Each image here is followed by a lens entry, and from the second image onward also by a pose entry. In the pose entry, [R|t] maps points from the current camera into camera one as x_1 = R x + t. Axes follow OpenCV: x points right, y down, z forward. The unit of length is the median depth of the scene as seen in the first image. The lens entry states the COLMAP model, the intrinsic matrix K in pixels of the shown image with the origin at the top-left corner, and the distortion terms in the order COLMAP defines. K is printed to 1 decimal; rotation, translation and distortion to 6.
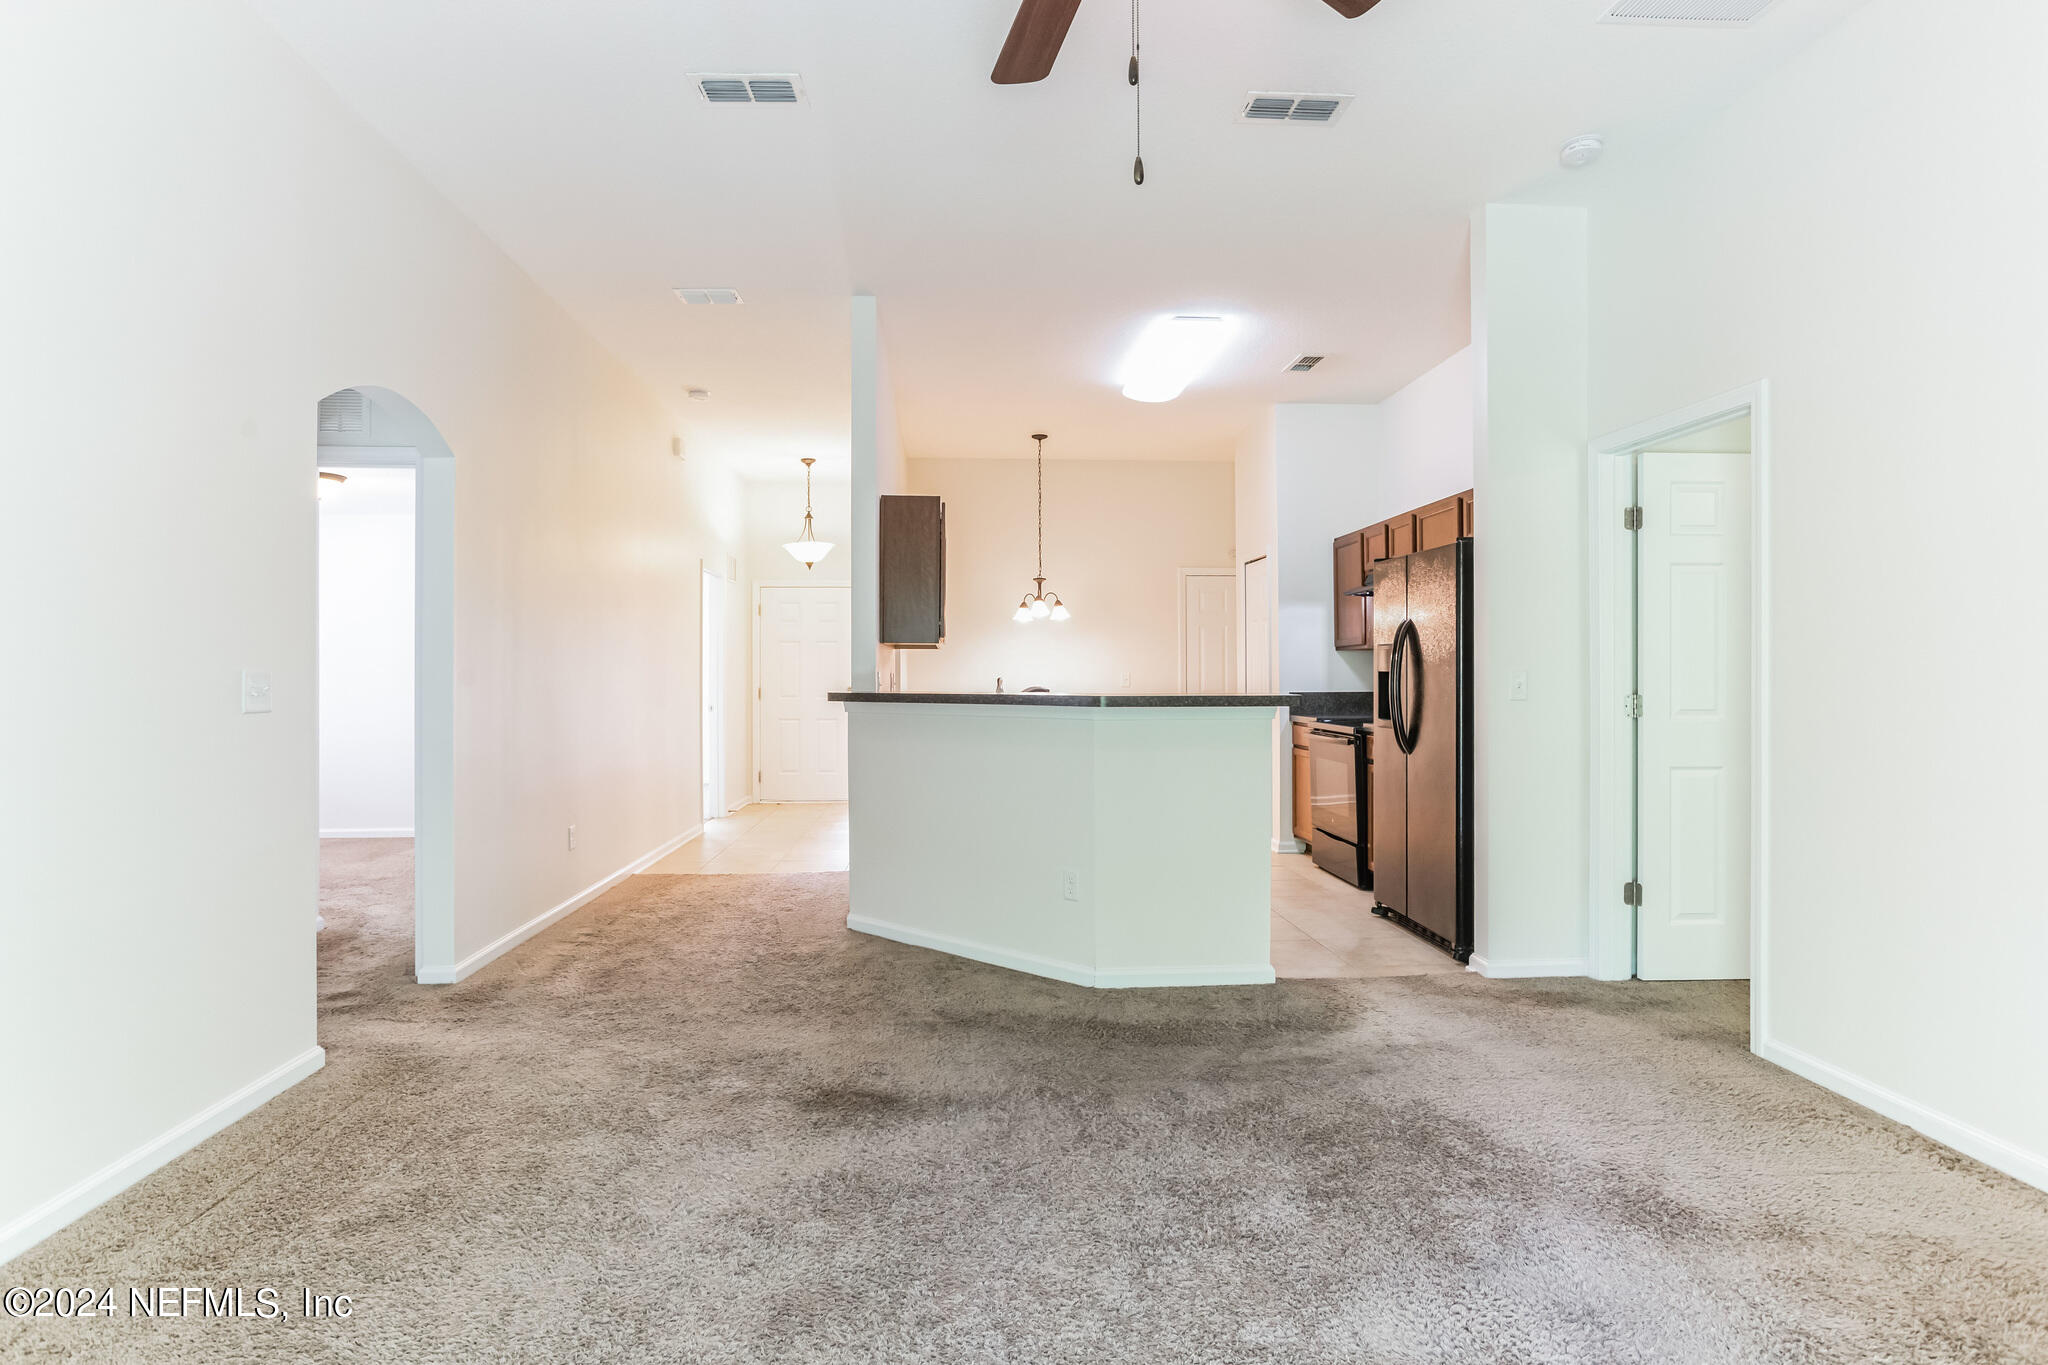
lens RADIAL K [[1053.9, 0, 1001.9], [0, 1053.9, 676.7], [0, 0, 1]] dist [-0.021099, 0.000570]
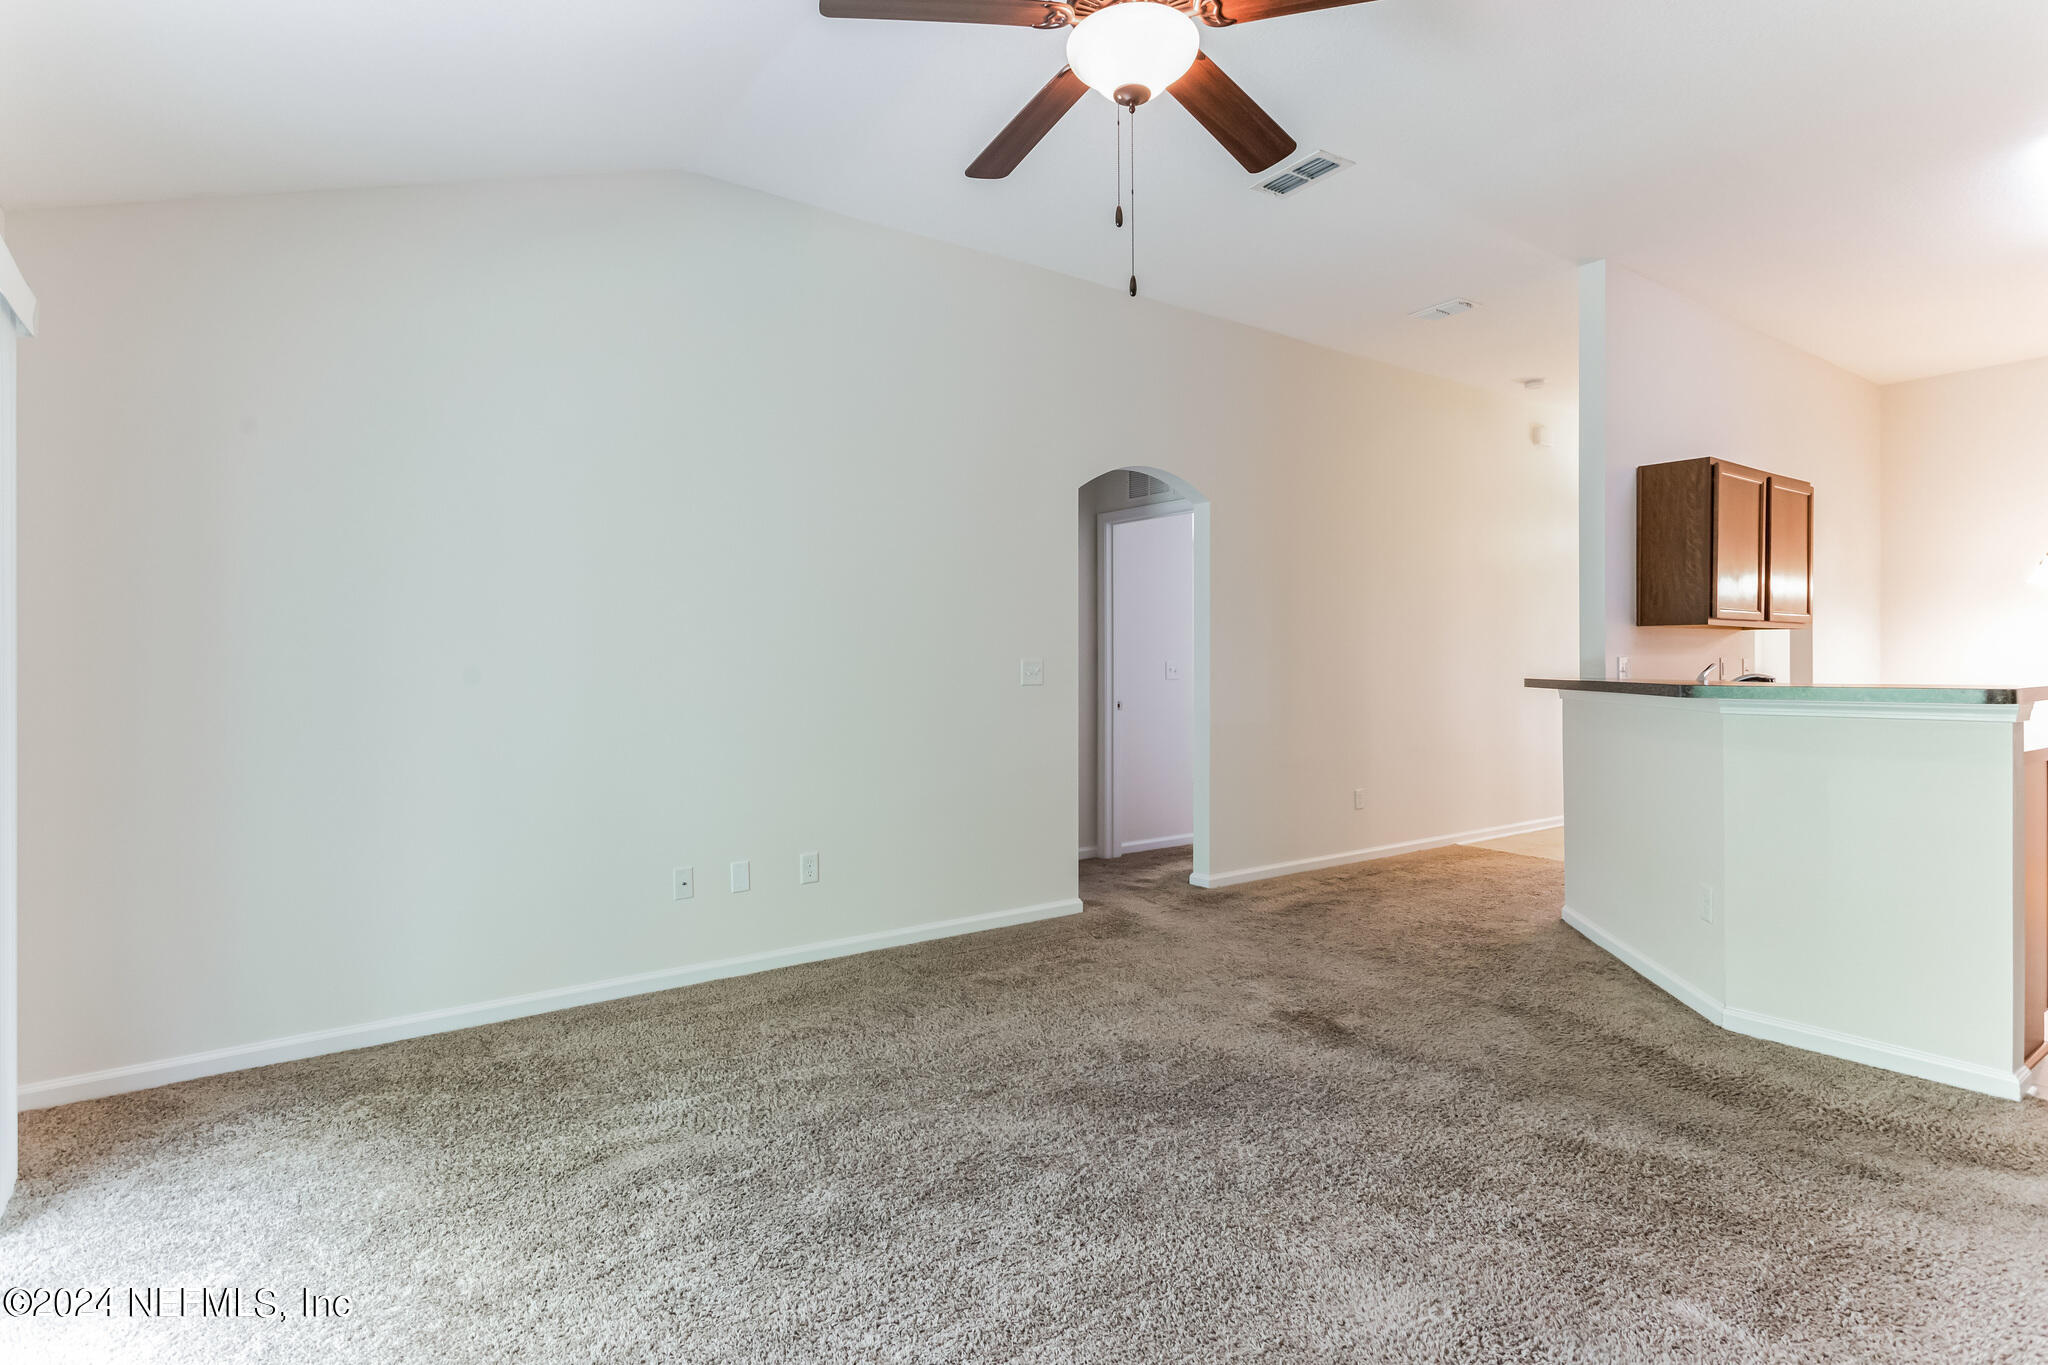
lens RADIAL K [[1019.1, 0, 1008.9], [0, 1019.1, 677.5], [0, 0, 1]] dist [0.008885, 0.000977]
pose [[0.540920, 0.010724, -0.841006, 0.573058], [0.002429, 0.999895, 0.014312, -0.002780], [0.841071, -0.009784, 0.540837, 0.080559]]
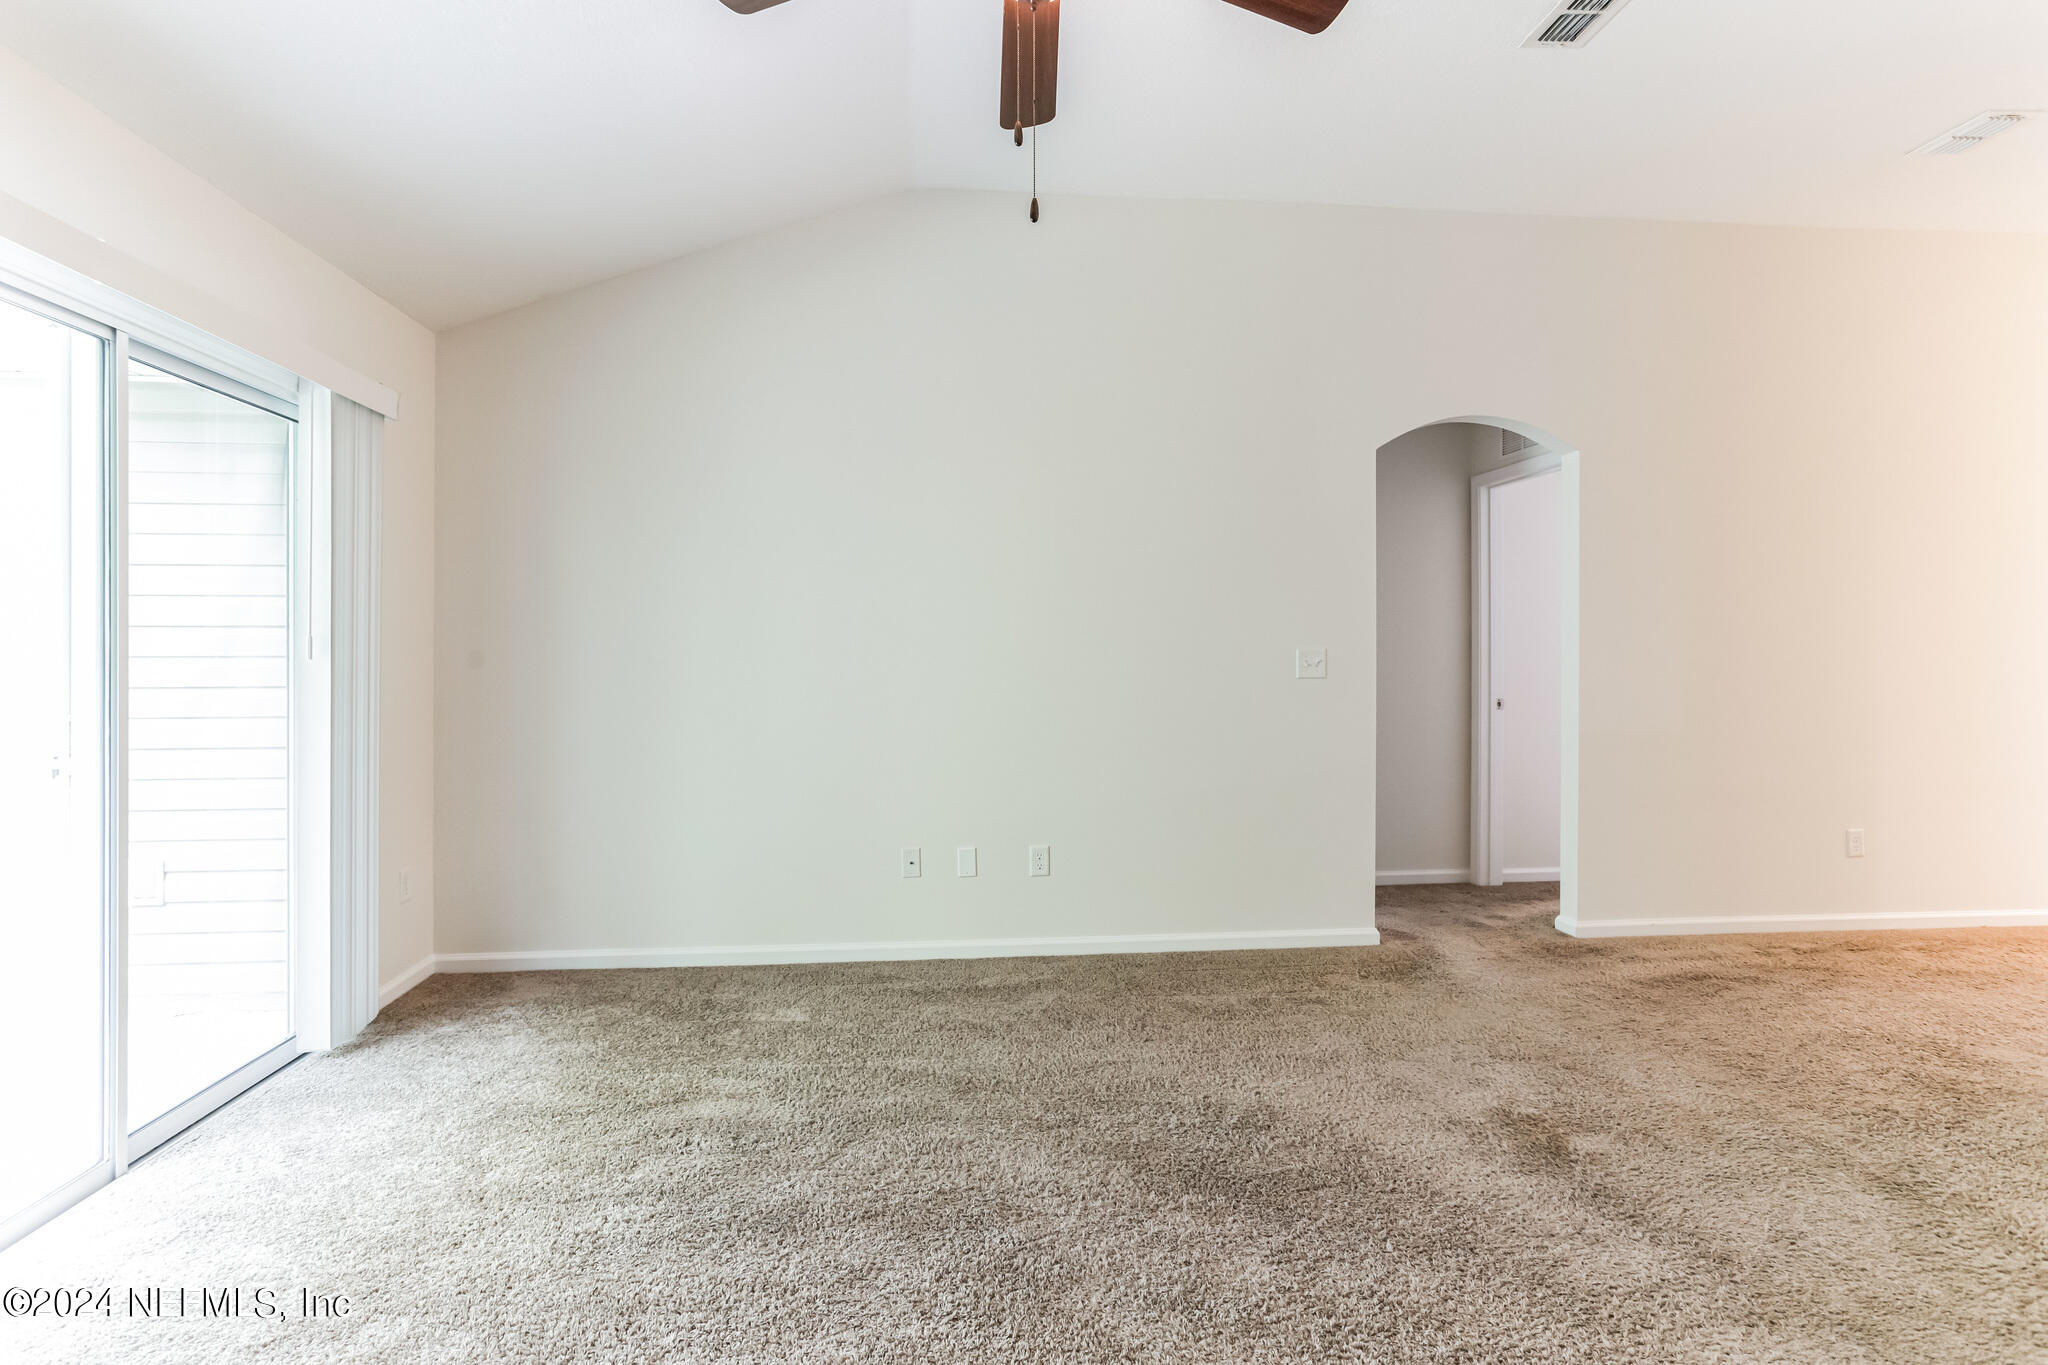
lens RADIAL K [[1012.8, 0, 1018.0], [0, 1012.8, 663.1], [0, 0, 1]] dist [-0.028262, 0.019698]
pose [[0.053738, 0.011188, -0.998492, 0.611765], [0.000275, 0.999937, 0.011219, -0.004765], [0.998555, -0.000877, 0.053732, 0.464488]]
